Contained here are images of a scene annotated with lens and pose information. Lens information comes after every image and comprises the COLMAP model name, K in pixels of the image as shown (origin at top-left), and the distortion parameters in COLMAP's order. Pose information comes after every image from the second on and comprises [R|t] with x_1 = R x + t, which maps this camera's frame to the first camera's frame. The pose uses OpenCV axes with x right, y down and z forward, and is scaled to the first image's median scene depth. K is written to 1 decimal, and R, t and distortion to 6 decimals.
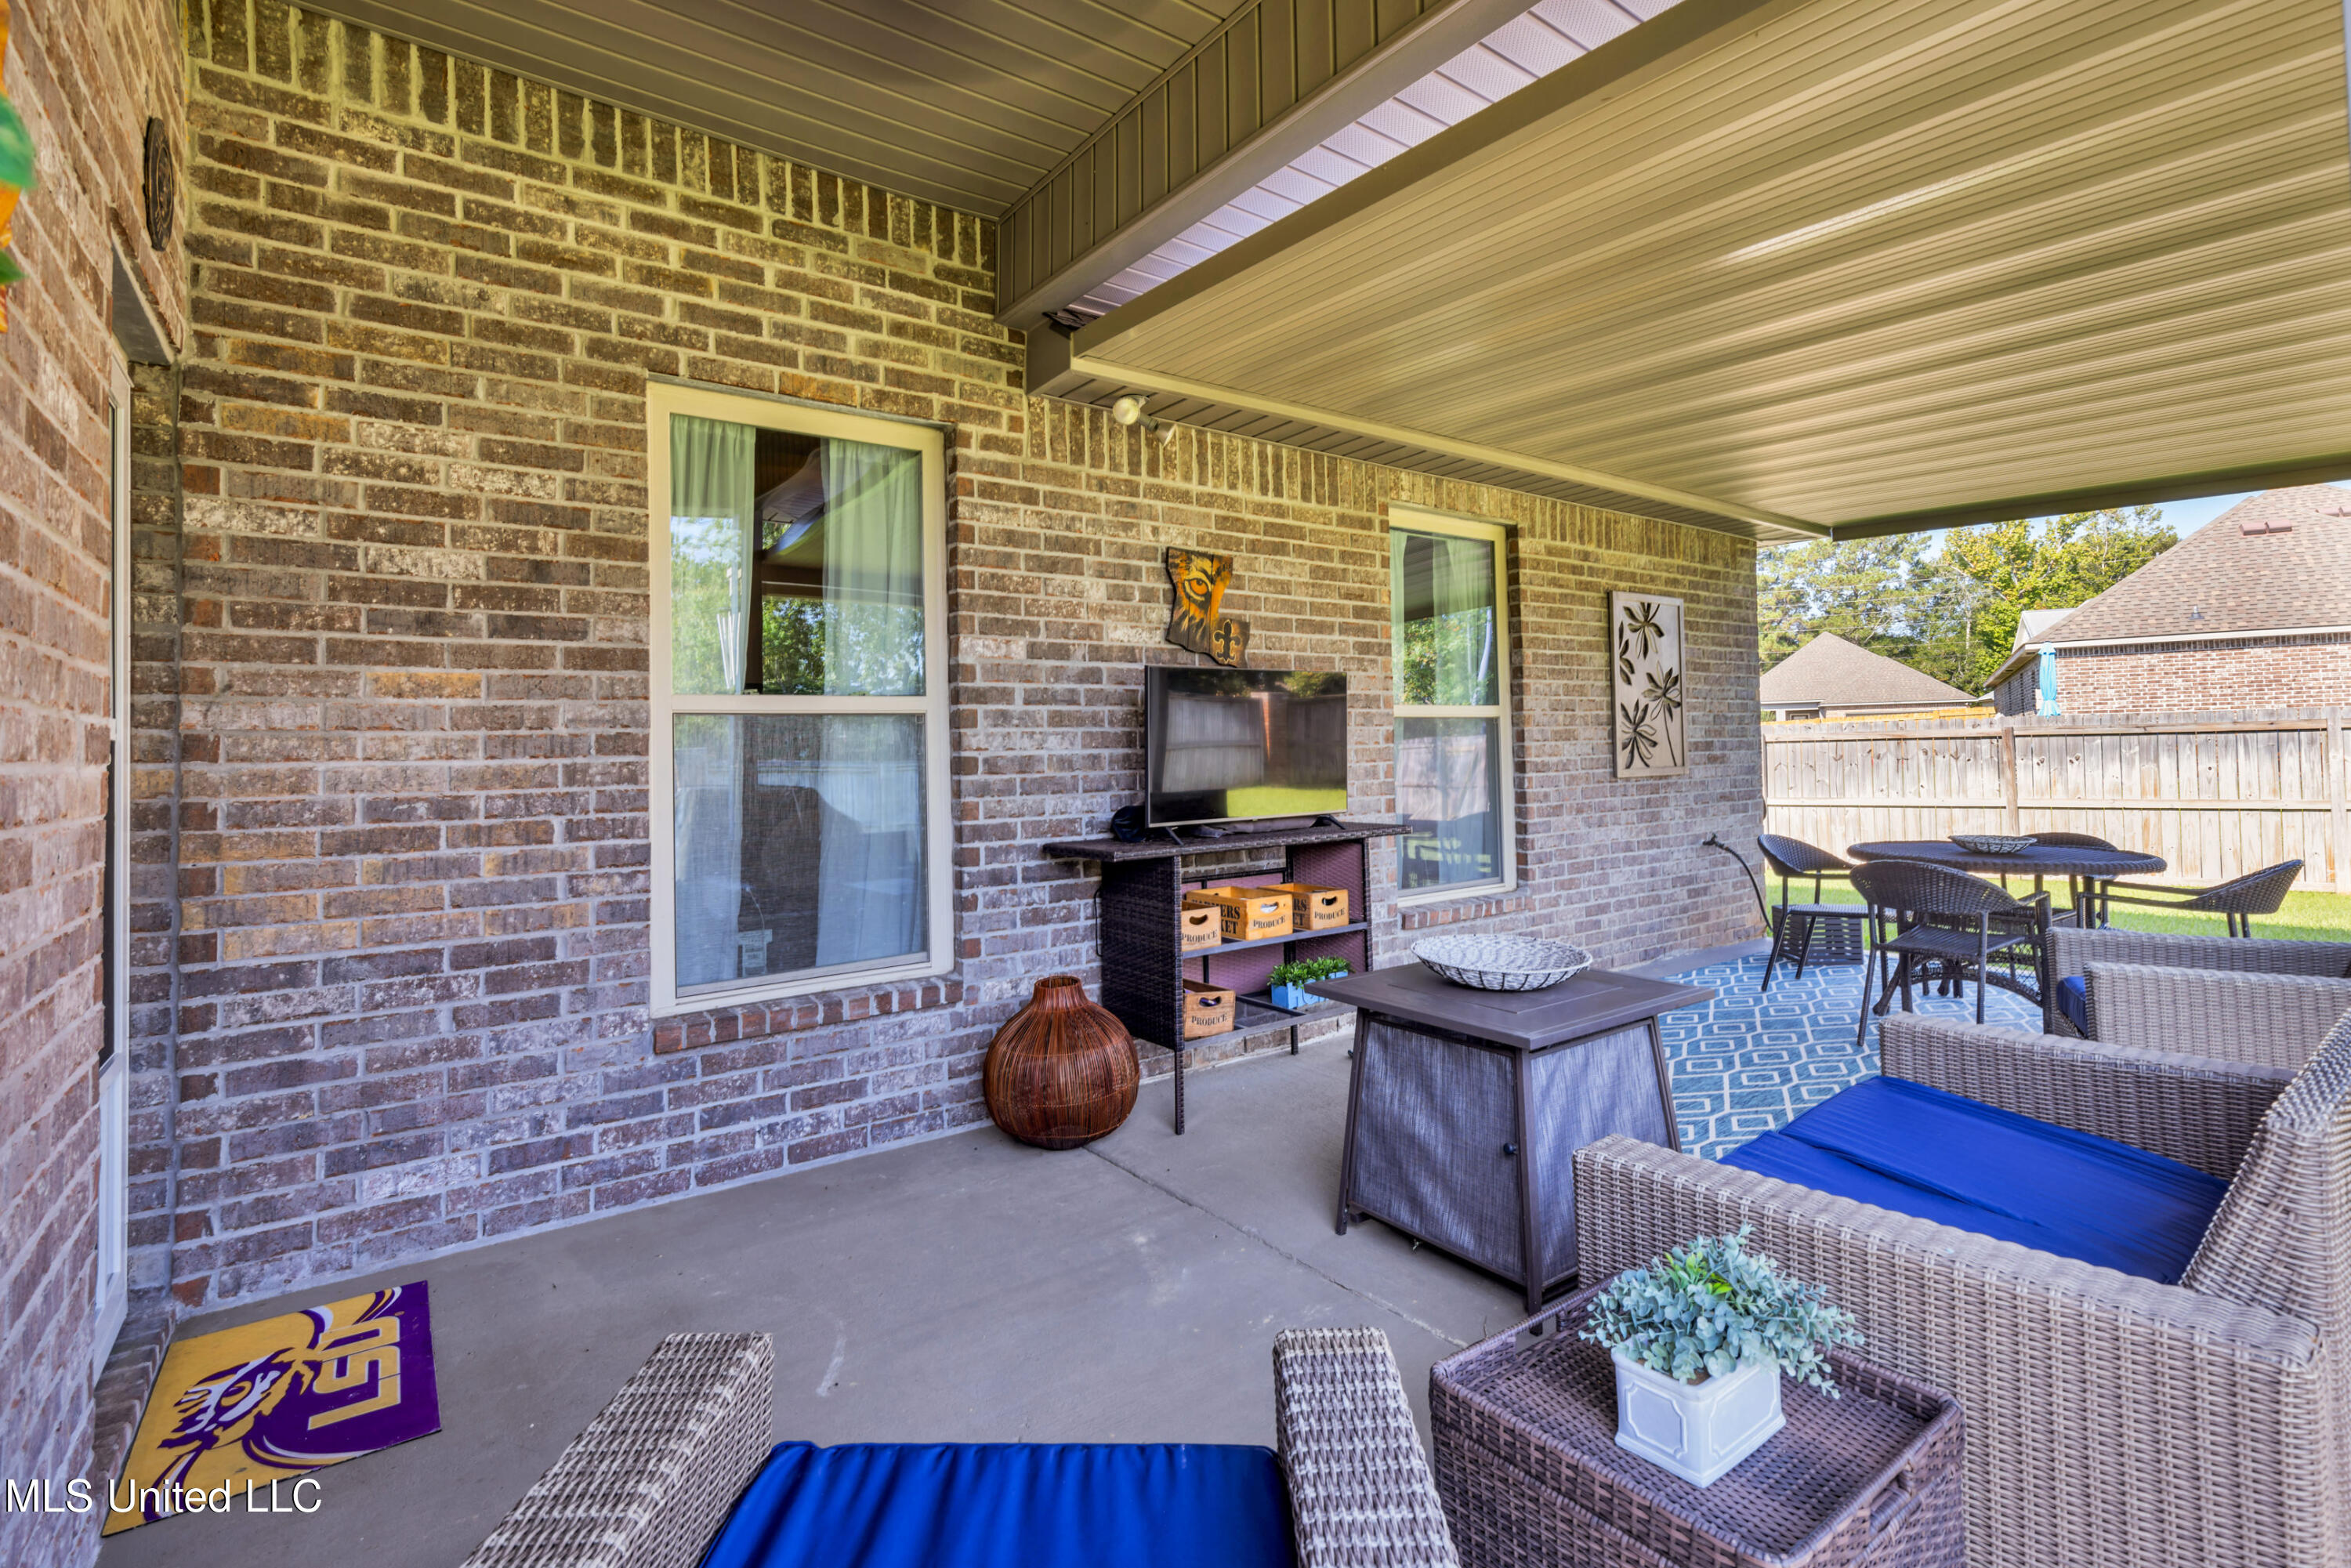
lens RADIAL K [[1083.0, 0, 1187.5], [0, 1083.0, 726.3], [0, 0, 1]] dist [0.004245, 0.000090]
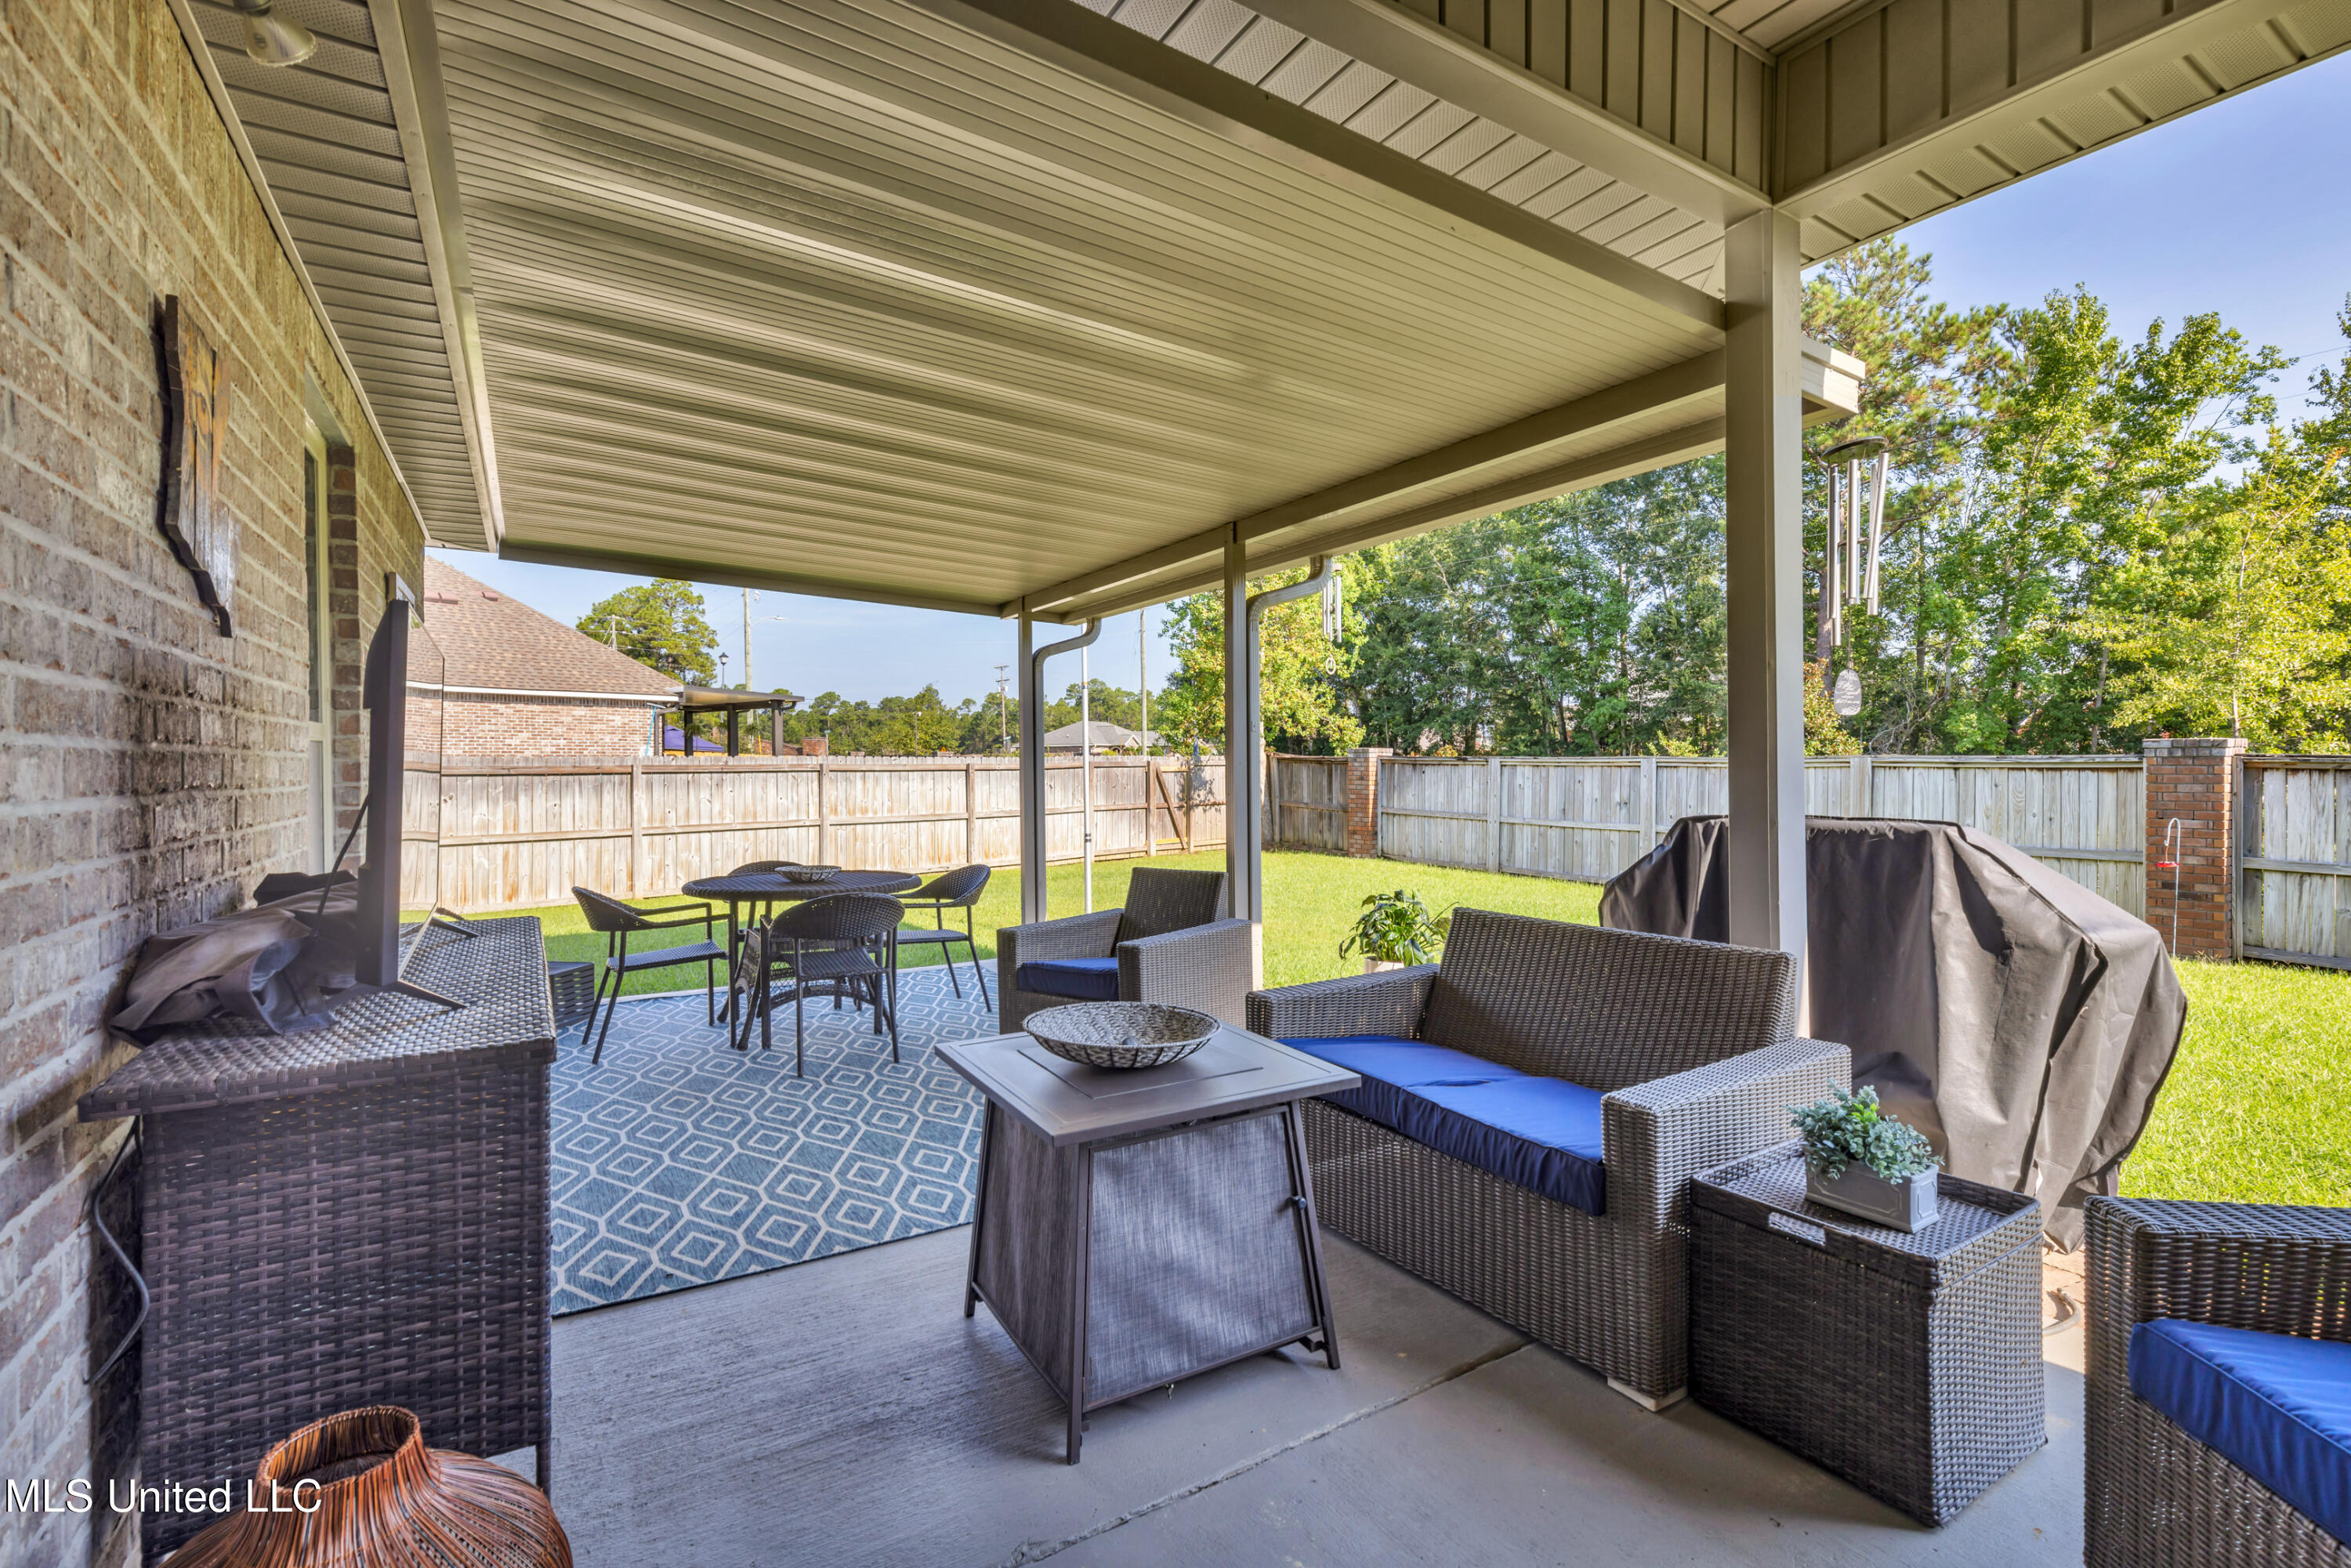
lens RADIAL K [[1059.1, 0, 1174.9], [0, 1059.1, 785.8], [0, 0, 1]] dist [0.002949, 0.000024]
pose [[0.087525, -0.004014, 0.996154, -0.404062], [-0.015881, 0.999859, 0.005425, 0.001866], [-0.996036, -0.016295, 0.087449, 0.615080]]
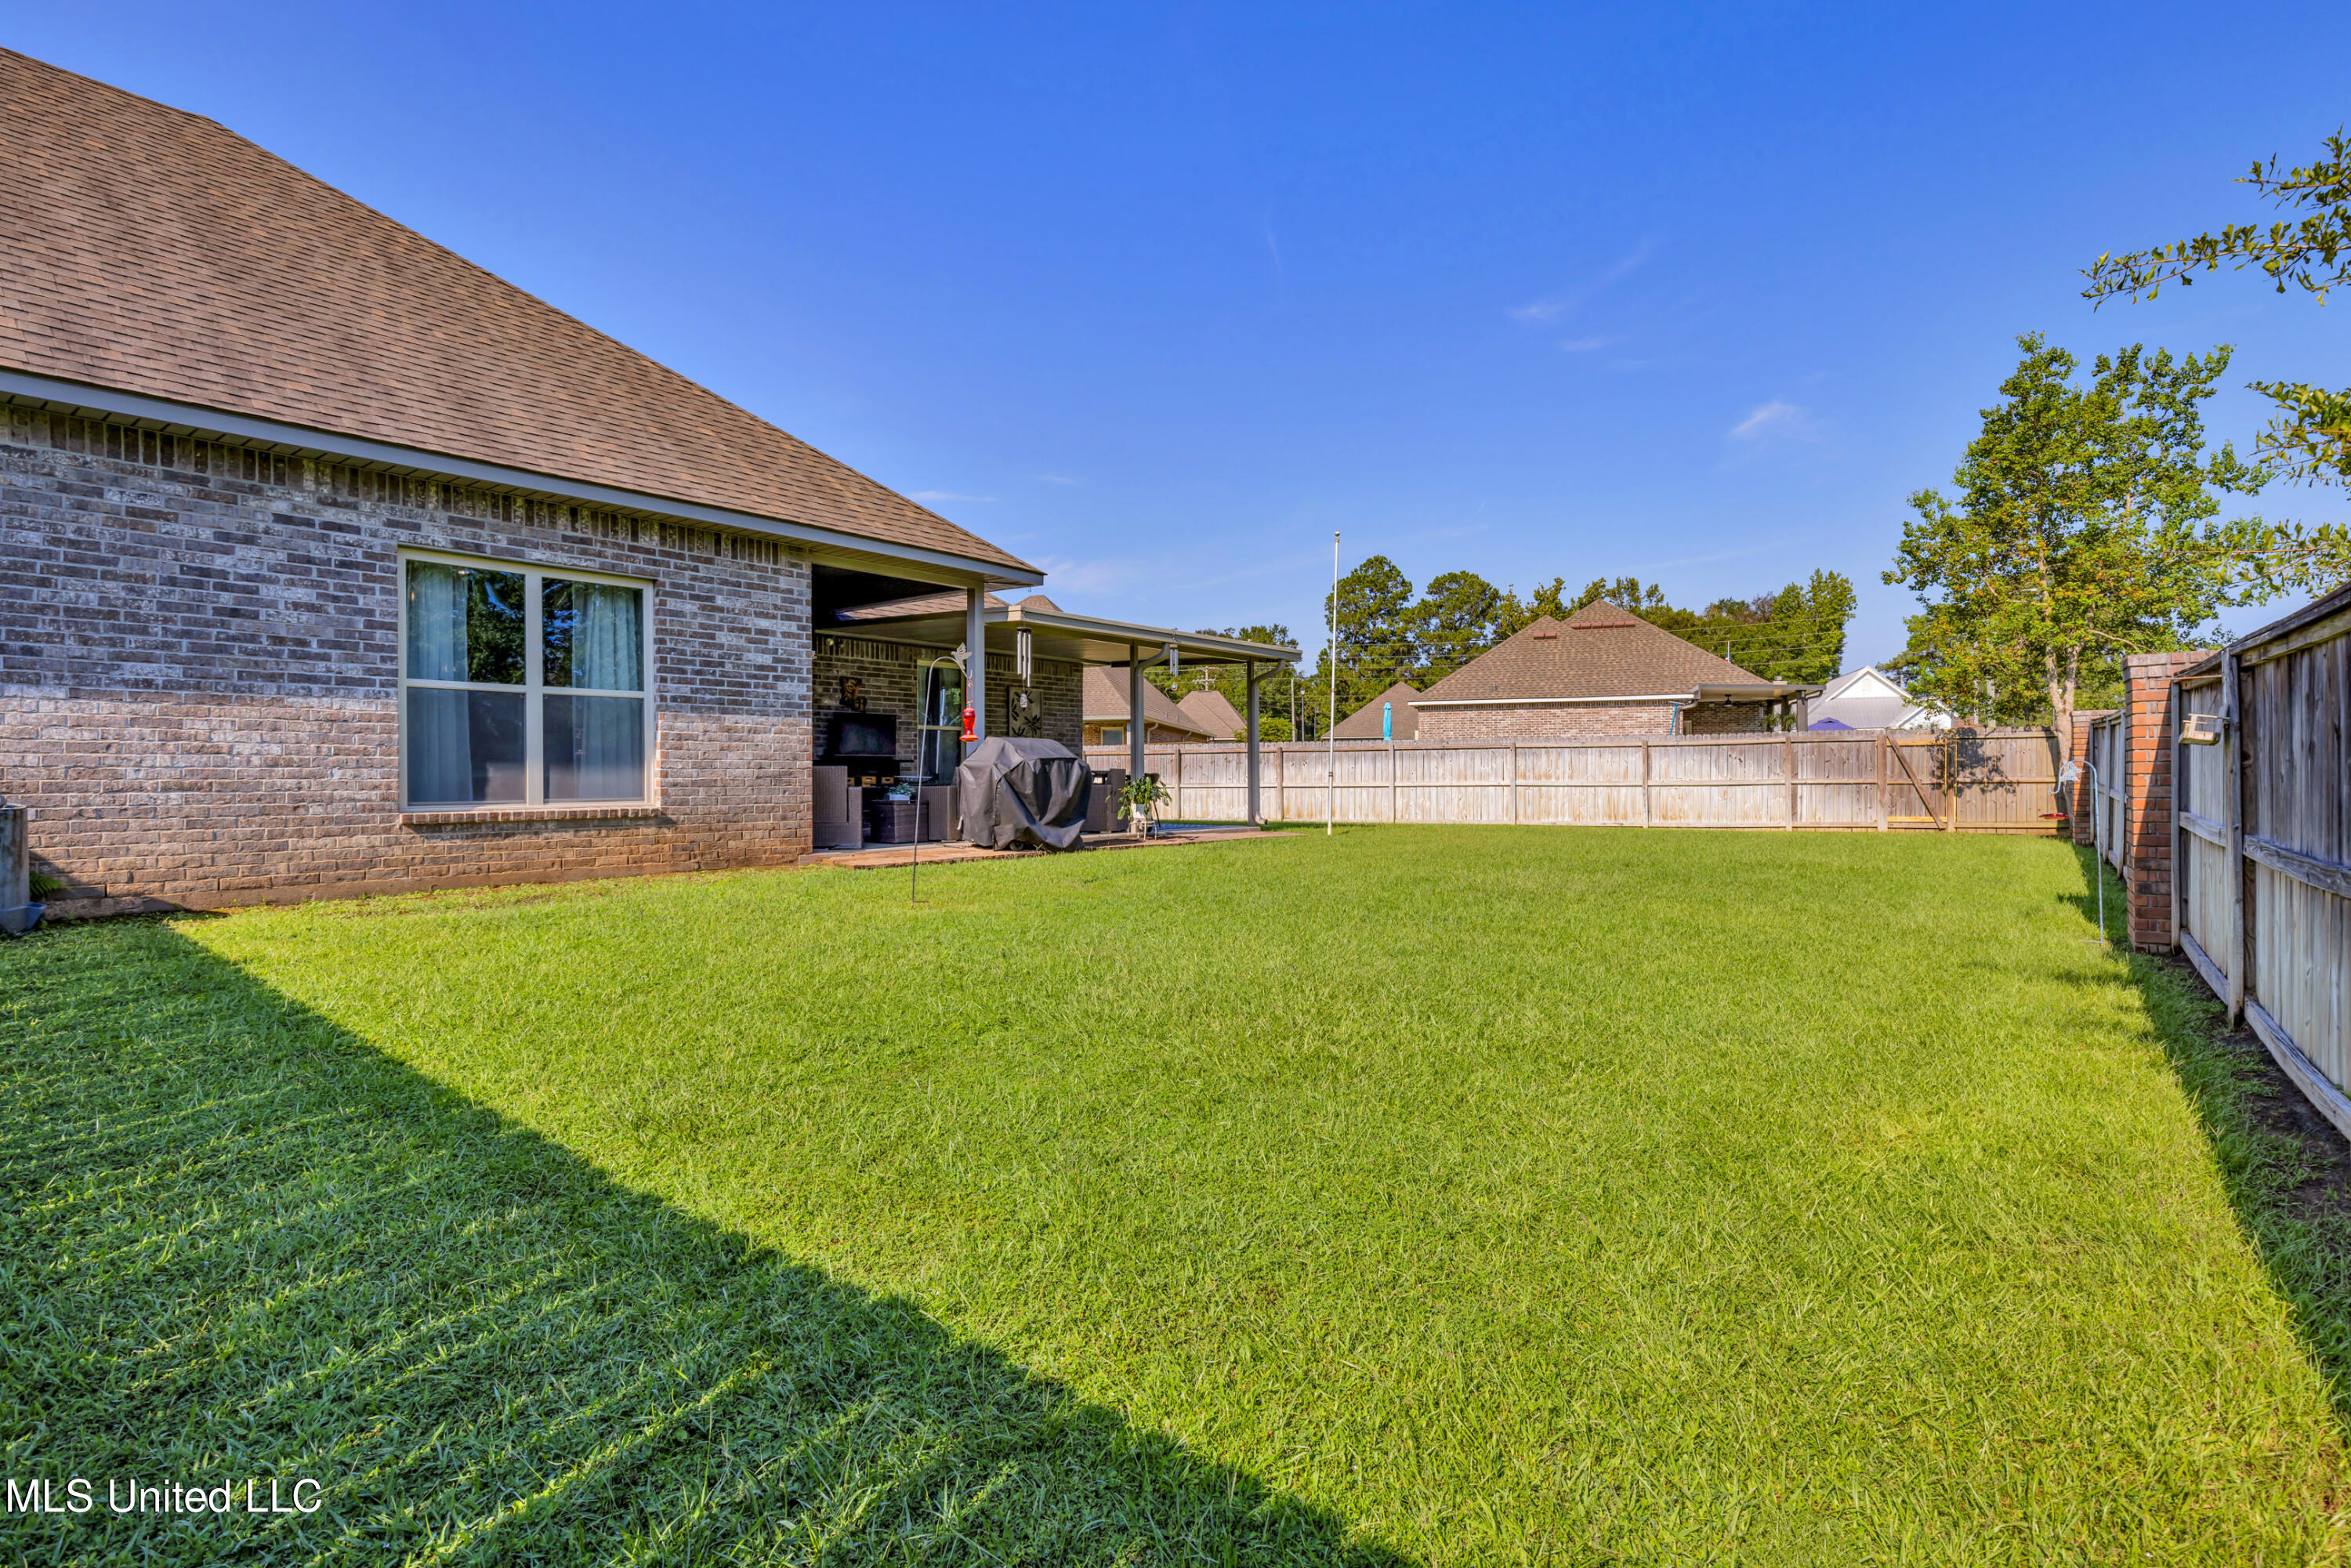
lens RADIAL K [[1068.4, 0, 1178.4], [0, 1068.4, 775.9], [0, 0, 1]] dist [0.000530, -0.000014]
pose [[0.958651, 0.012951, 0.284290, 0.041256], [-0.018905, 0.999656, 0.018207, 0.059159], [-0.283957, -0.022828, 0.958565, -2.246710]]
